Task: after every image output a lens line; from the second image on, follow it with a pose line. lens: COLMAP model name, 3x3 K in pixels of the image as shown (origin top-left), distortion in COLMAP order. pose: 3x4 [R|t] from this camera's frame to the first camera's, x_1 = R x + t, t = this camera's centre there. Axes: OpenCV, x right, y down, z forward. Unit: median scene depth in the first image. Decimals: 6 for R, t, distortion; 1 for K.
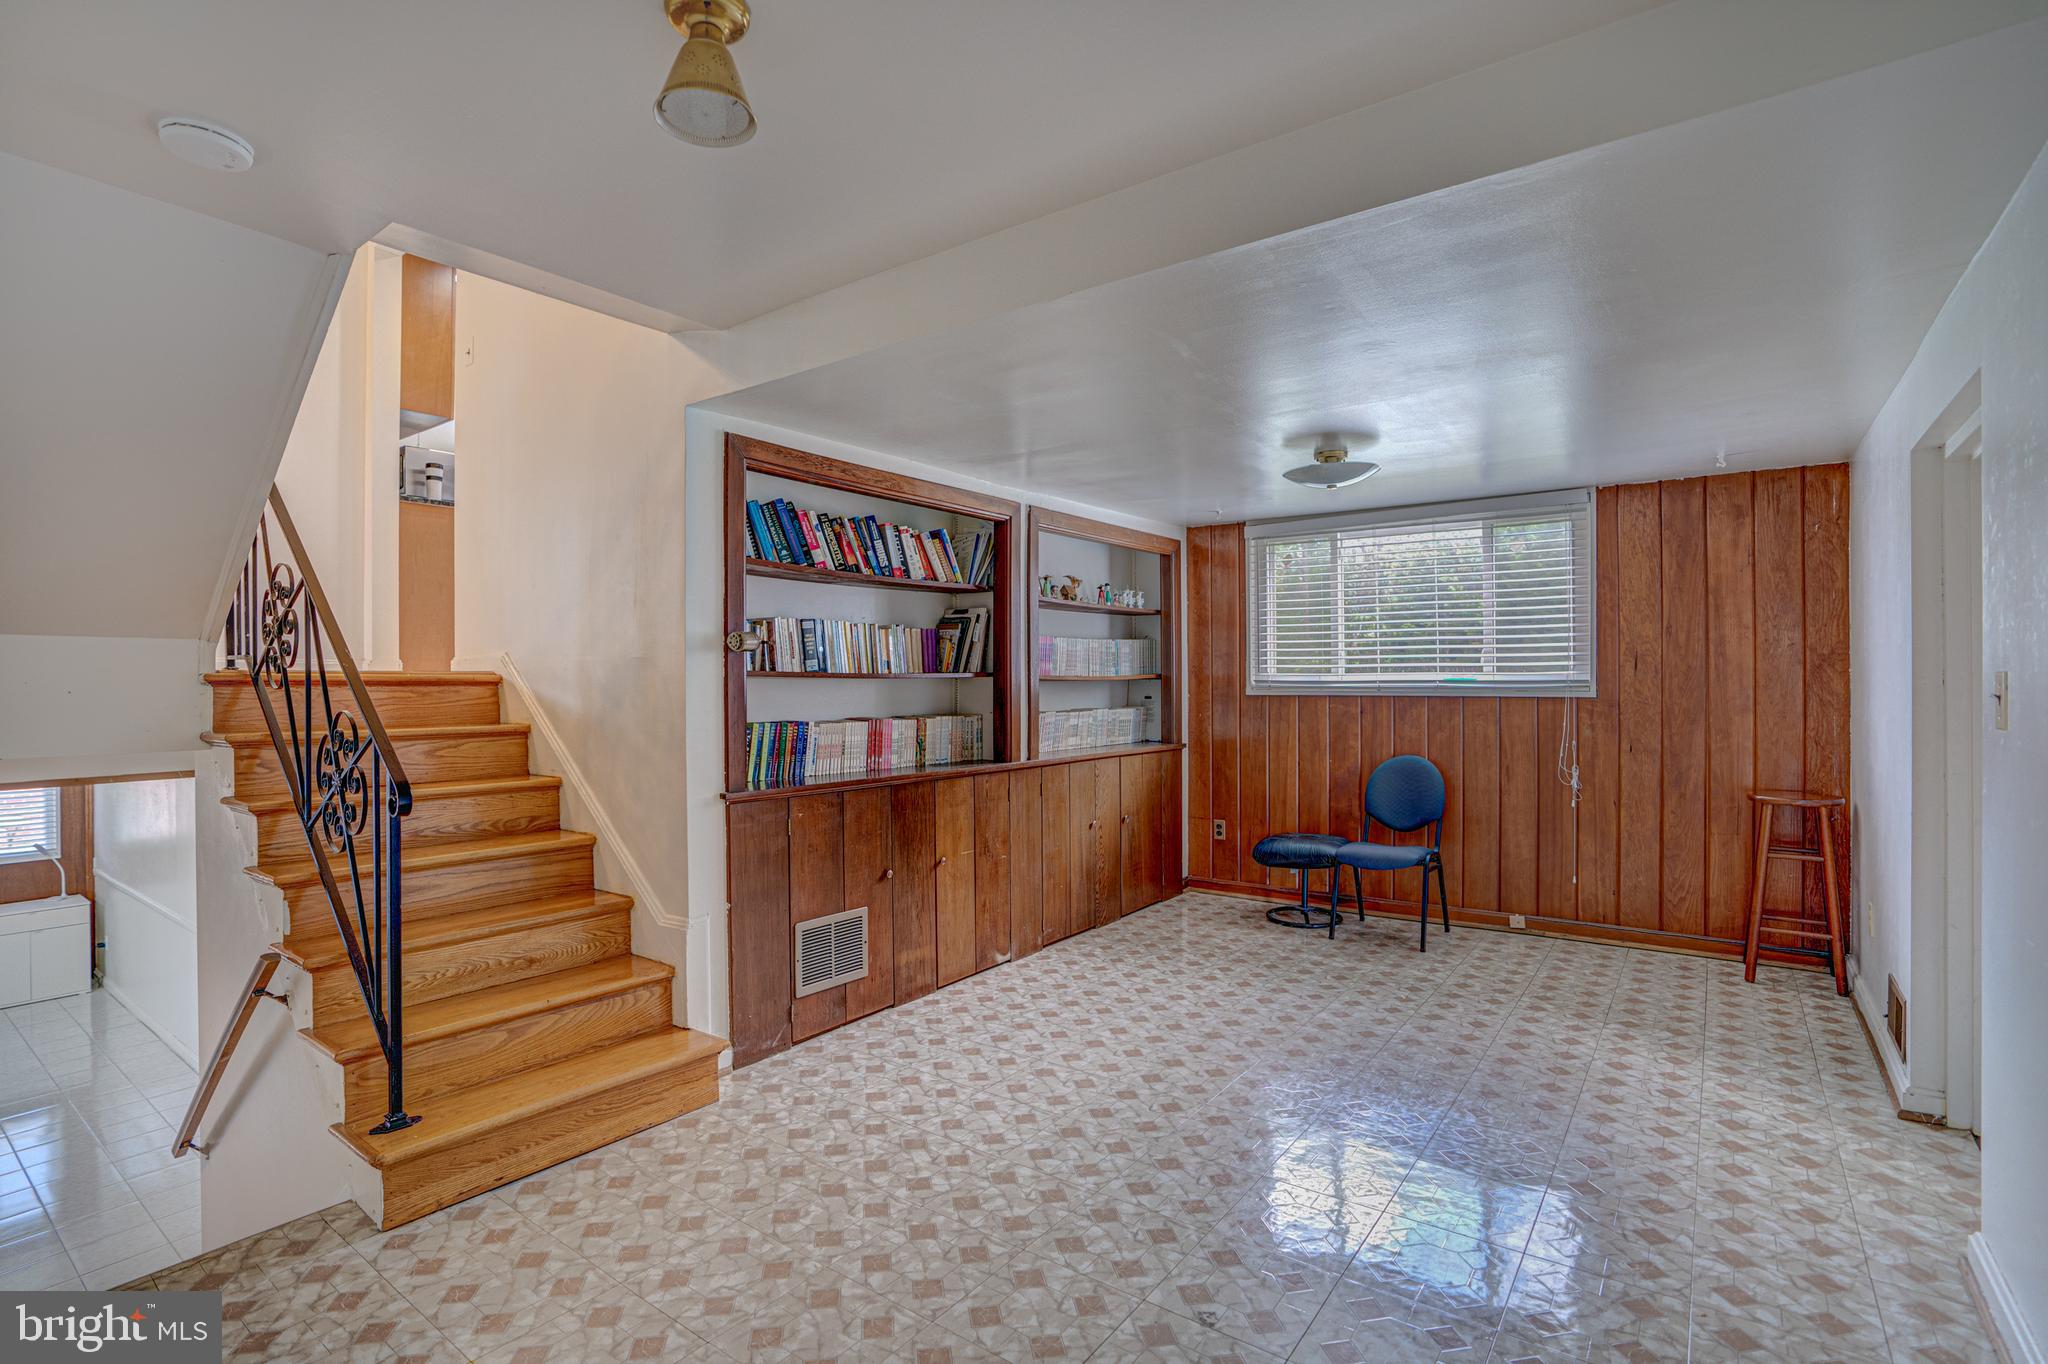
lens RADIAL K [[959.1, 0, 1026.4], [0, 959.1, 682.5], [0, 0, 1]] dist [-0.043501, 0.008152]
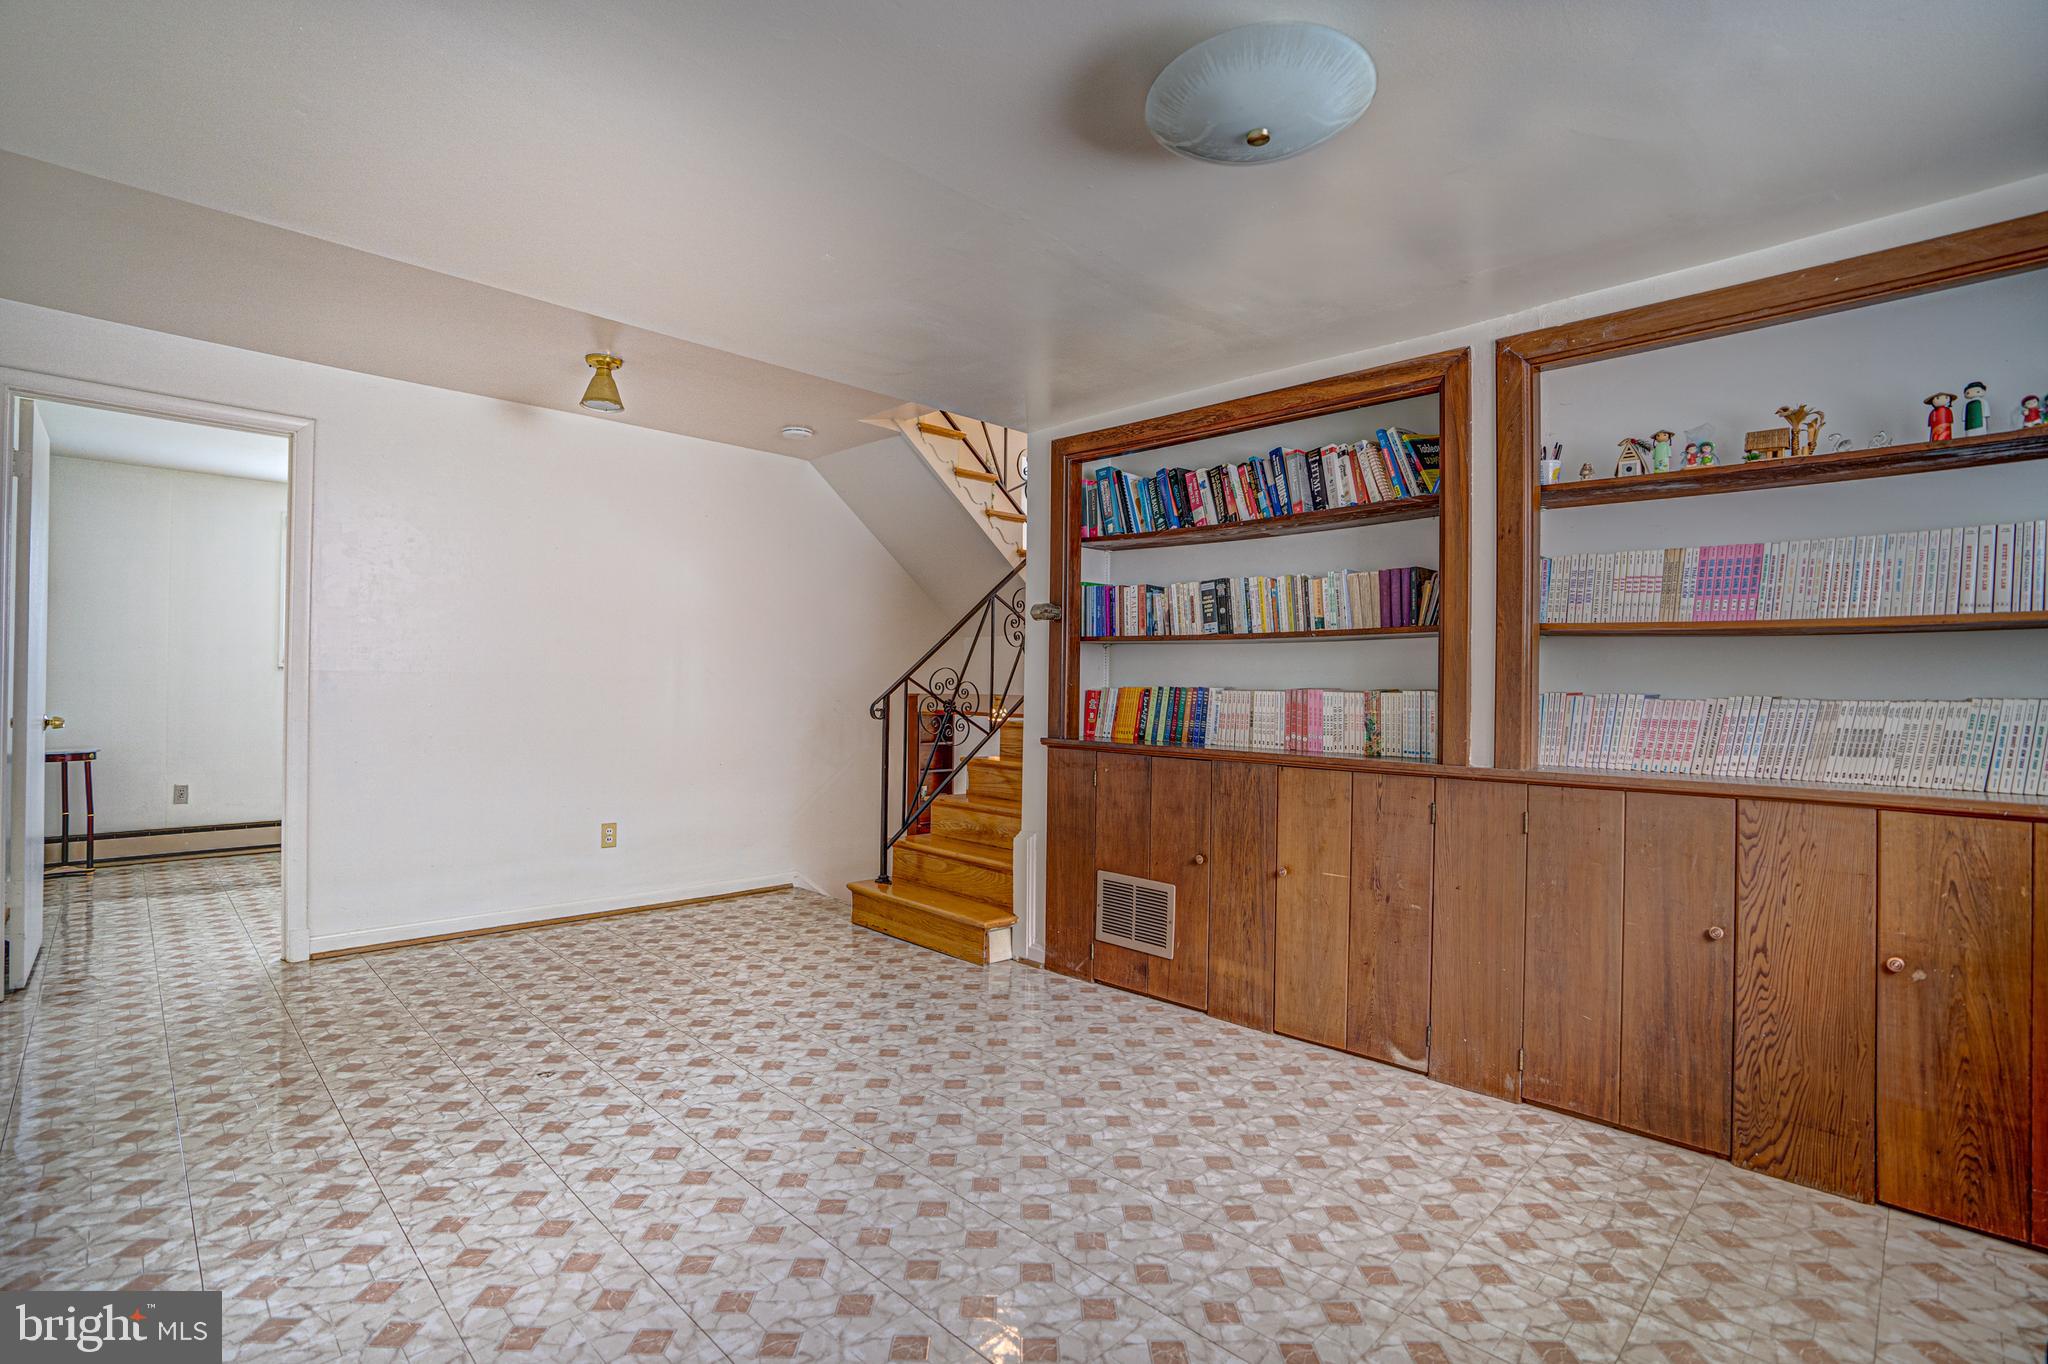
lens RADIAL K [[959.1, 0, 1029.5], [0, 959.1, 681.0], [0, 0, 1]] dist [-0.043501, 0.008152]
pose [[-0.150207, -0.003915, -0.988647, 0.750037], [-0.007591, 0.999967, -0.002806, 0.038512], [0.988625, 0.007084, -0.150232, 0.968163]]
